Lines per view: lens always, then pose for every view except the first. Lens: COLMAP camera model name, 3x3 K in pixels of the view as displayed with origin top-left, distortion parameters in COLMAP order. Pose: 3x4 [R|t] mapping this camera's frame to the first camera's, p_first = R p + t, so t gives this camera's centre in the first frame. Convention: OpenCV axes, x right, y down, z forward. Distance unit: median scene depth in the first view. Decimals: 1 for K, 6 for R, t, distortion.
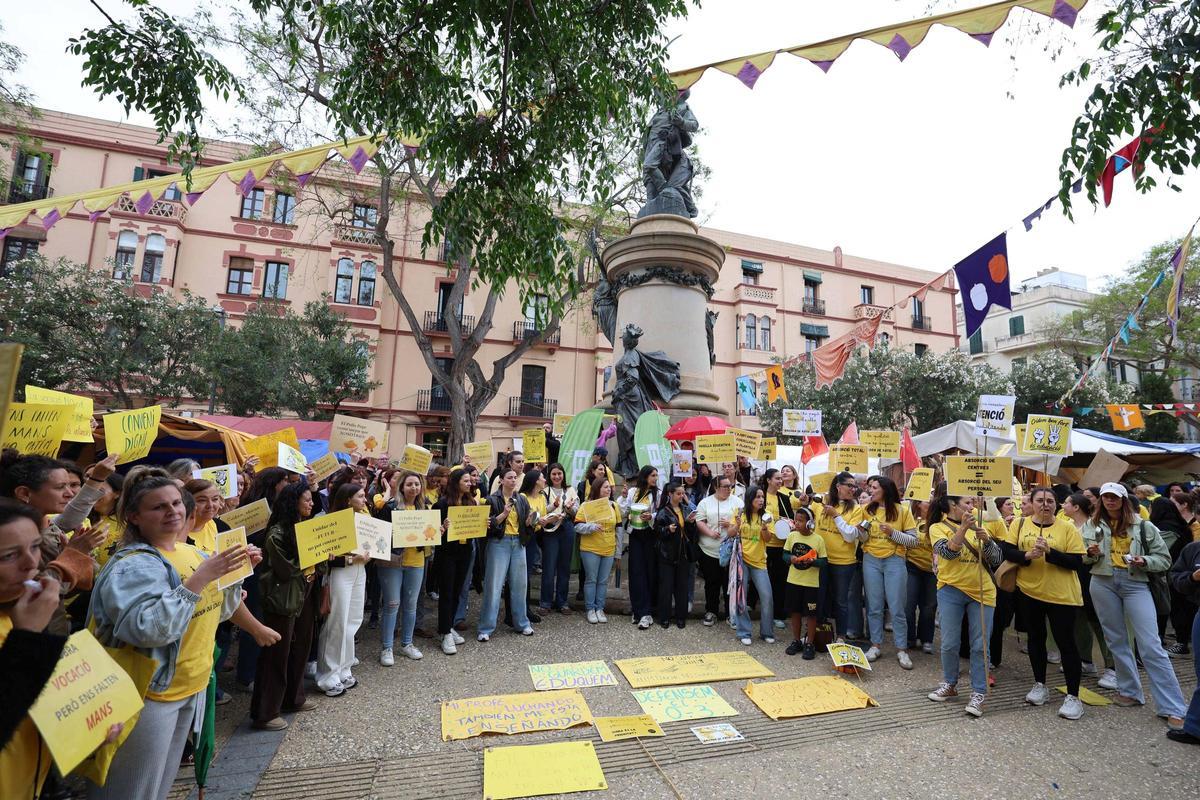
lens RADIAL K [[546.0, 0, 617.0], [0, 546.0, 399.0], [0, 0, 1]] dist [-0.041146, 0.014330]
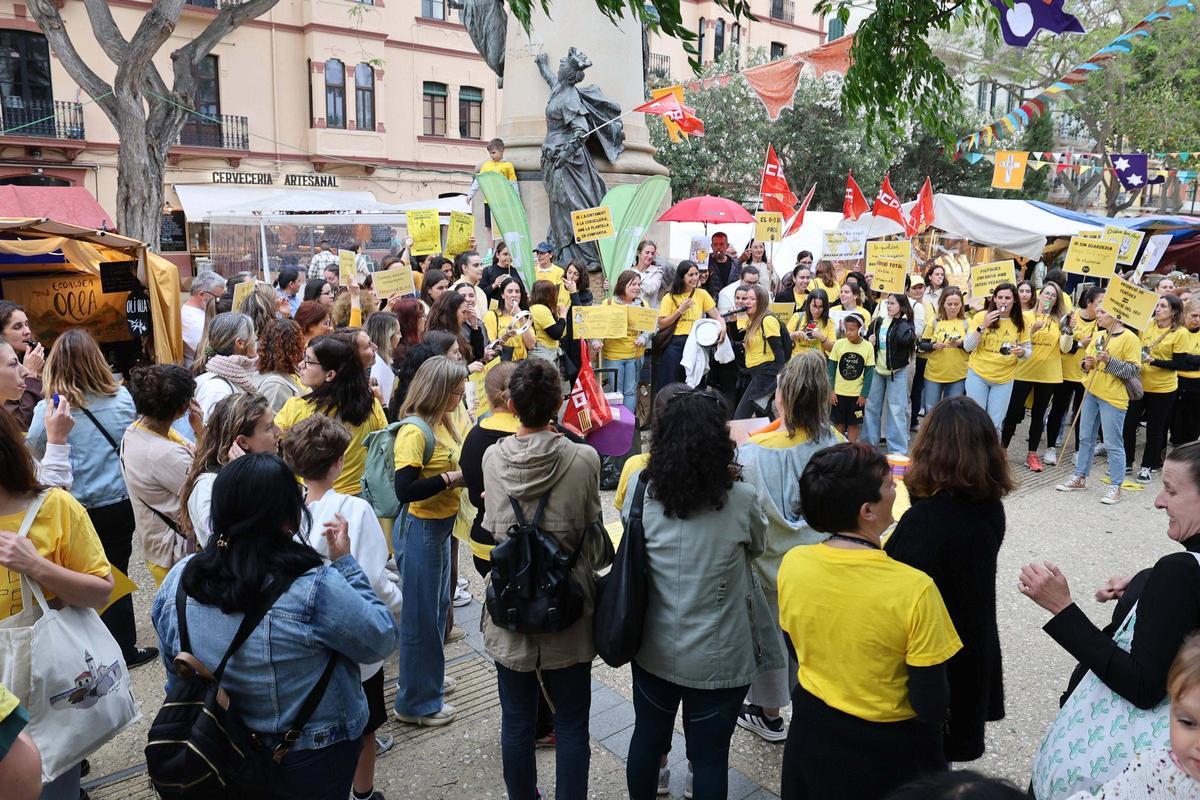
lens RADIAL K [[861.1, 0, 605.0], [0, 861.1, 397.9], [0, 0, 1]] dist [-0.044579, 0.012920]
pose [[0.928769, -0.086269, 0.360479, -0.346057], [-0.036824, 0.946251, 0.321331, -0.064704], [-0.368825, -0.311716, 0.875672, -0.083354]]
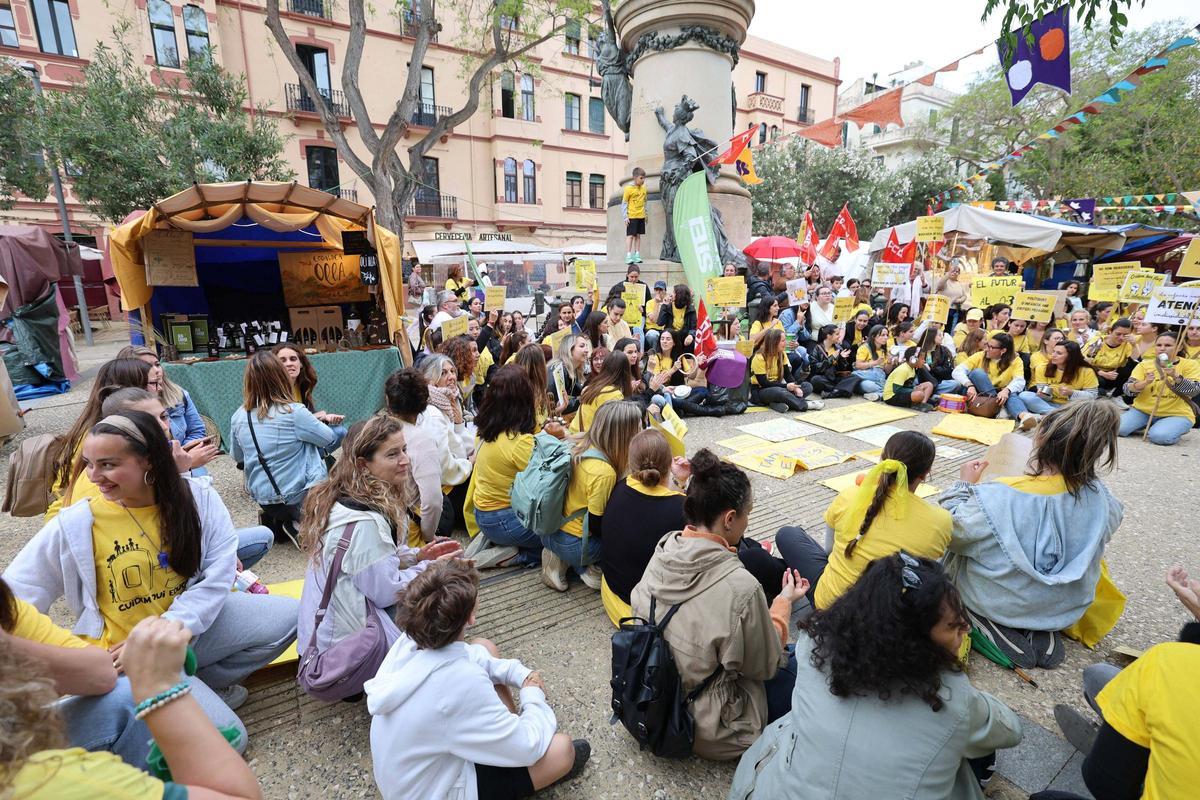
lens RADIAL K [[546.0, 0, 595.9], [0, 546.0, 392.7], [0, 0, 1]] dist [-0.041146, 0.014330]
pose [[0.972135, -0.084871, 0.218517, -0.346015], [0.007052, 0.942326, 0.334623, 0.028833], [-0.234314, -0.323758, 0.916667, 0.040931]]
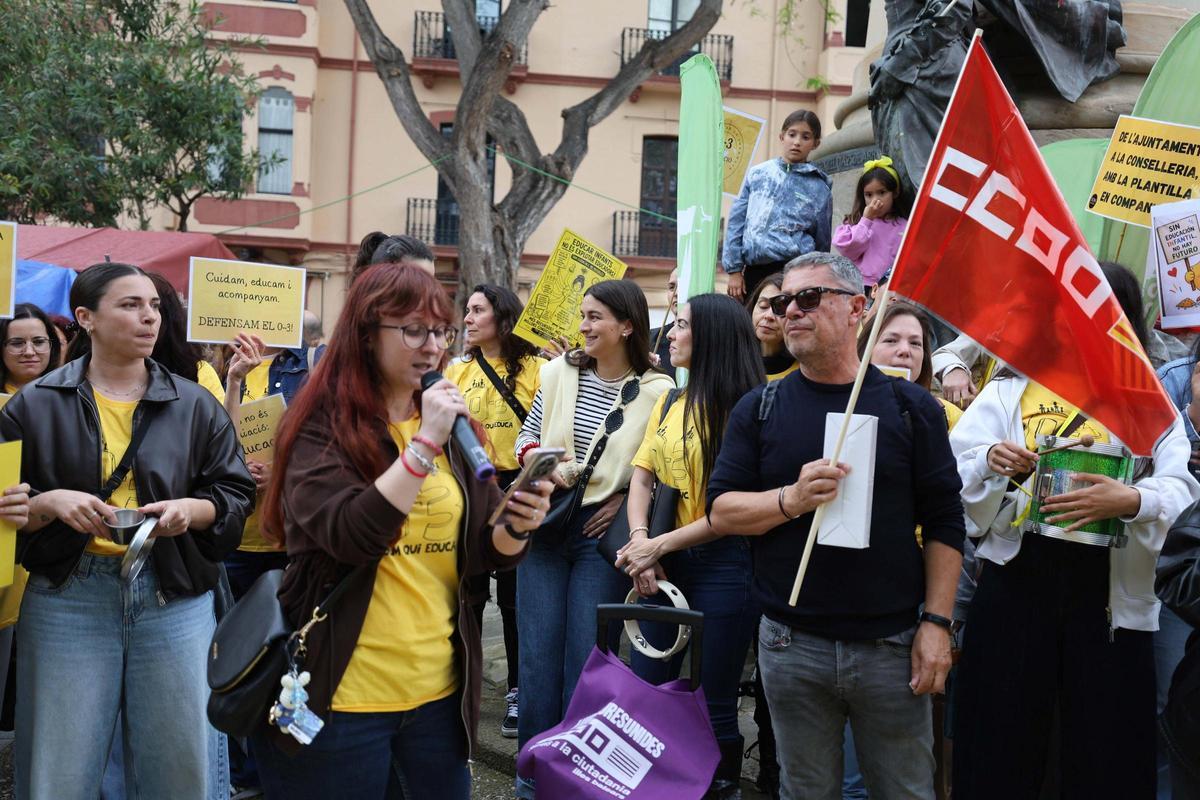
lens RADIAL K [[1144.6, 0, 598.7], [0, 1144.6, 389.0], [0, 0, 1]] dist [0.069970, 0.000000]
pose [[0.974149, 0.010426, -0.225667, -0.008896], [0.017931, 0.992214, 0.123245, 0.072539], [0.225195, -0.124106, 0.966377, 0.338978]]
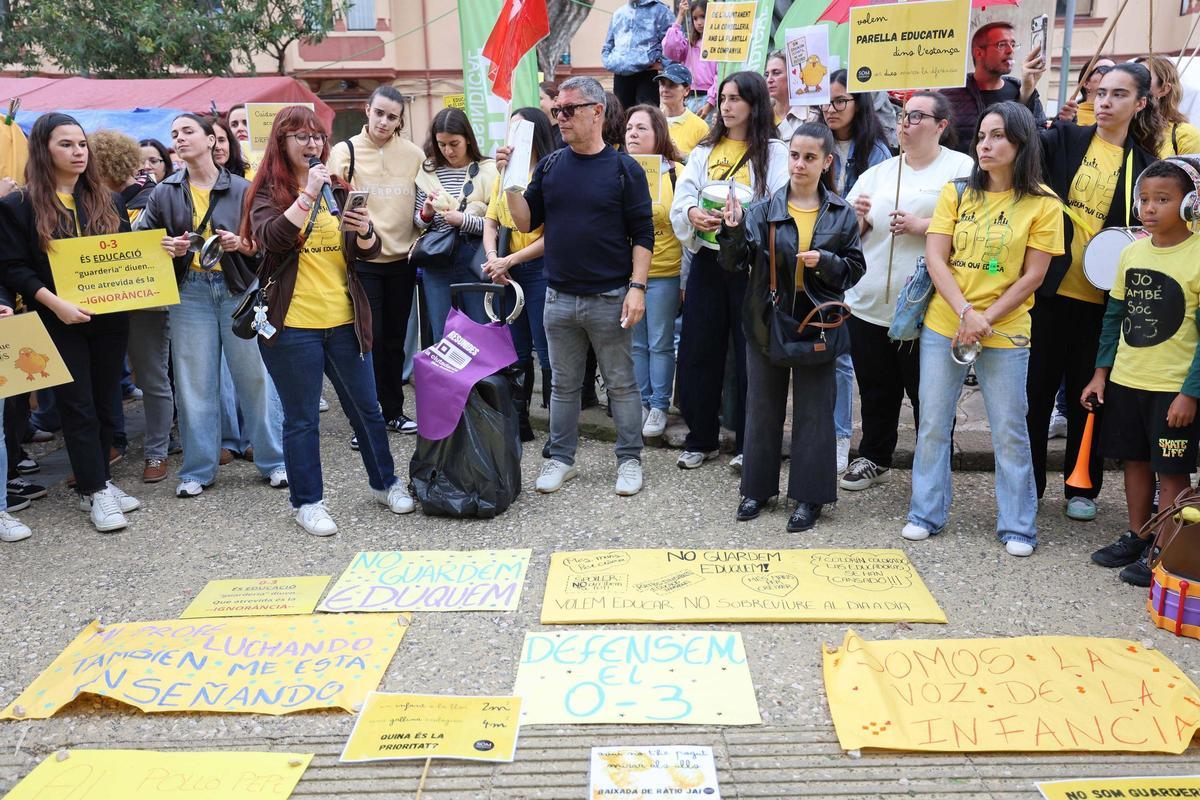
lens RADIAL K [[1000.2, 0, 597.4], [0, 1000.2, 401.8], [0, 0, 1]] dist [0.021998, 0.041373]
pose [[0.950414, 0.017675, -0.310485, 0.141688], [0.087842, 0.942470, 0.322544, 0.067056], [0.298323, -0.333824, 0.894184, 0.188348]]
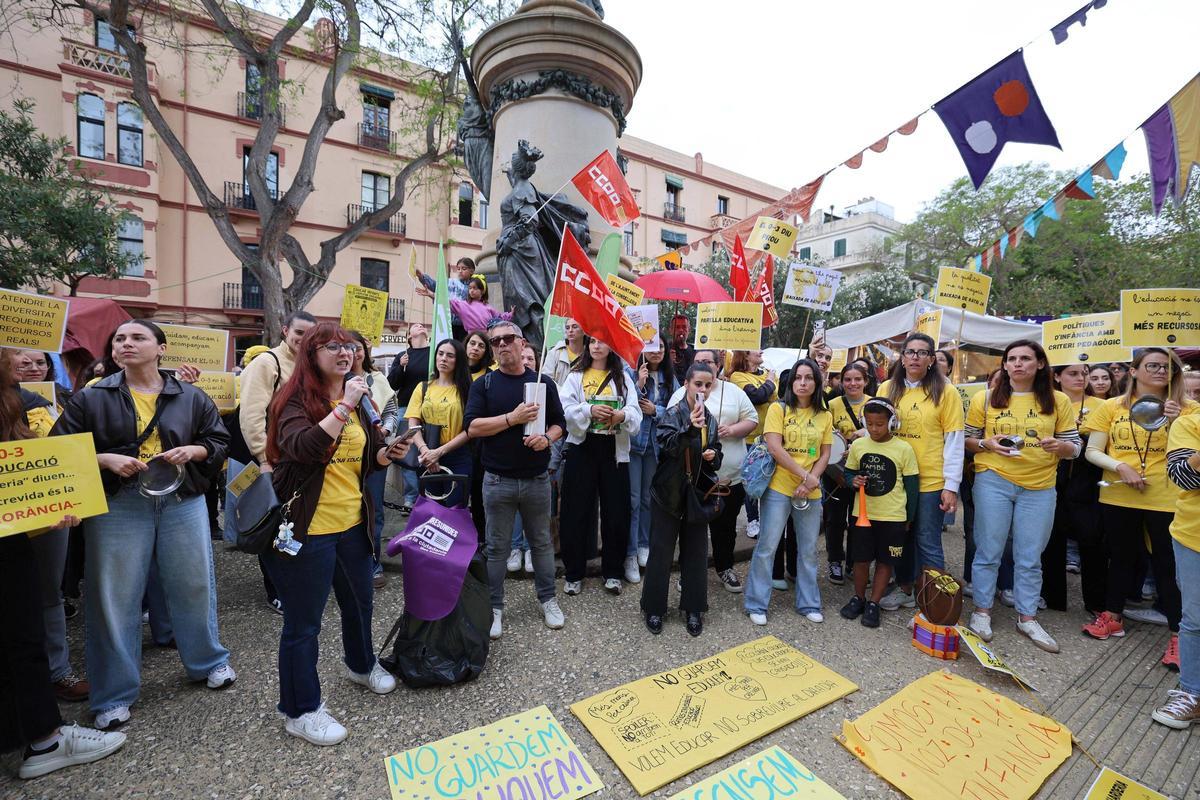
lens RADIAL K [[517.9, 0, 605.6], [0, 517.9, 401.4], [0, 0, 1]] dist [-0.037688, 0.010037]
pose [[0.966062, -0.025697, 0.257029, -0.045679], [-0.017372, 0.986323, 0.163904, 0.070247], [-0.257726, -0.162806, 0.952403, 0.313361]]
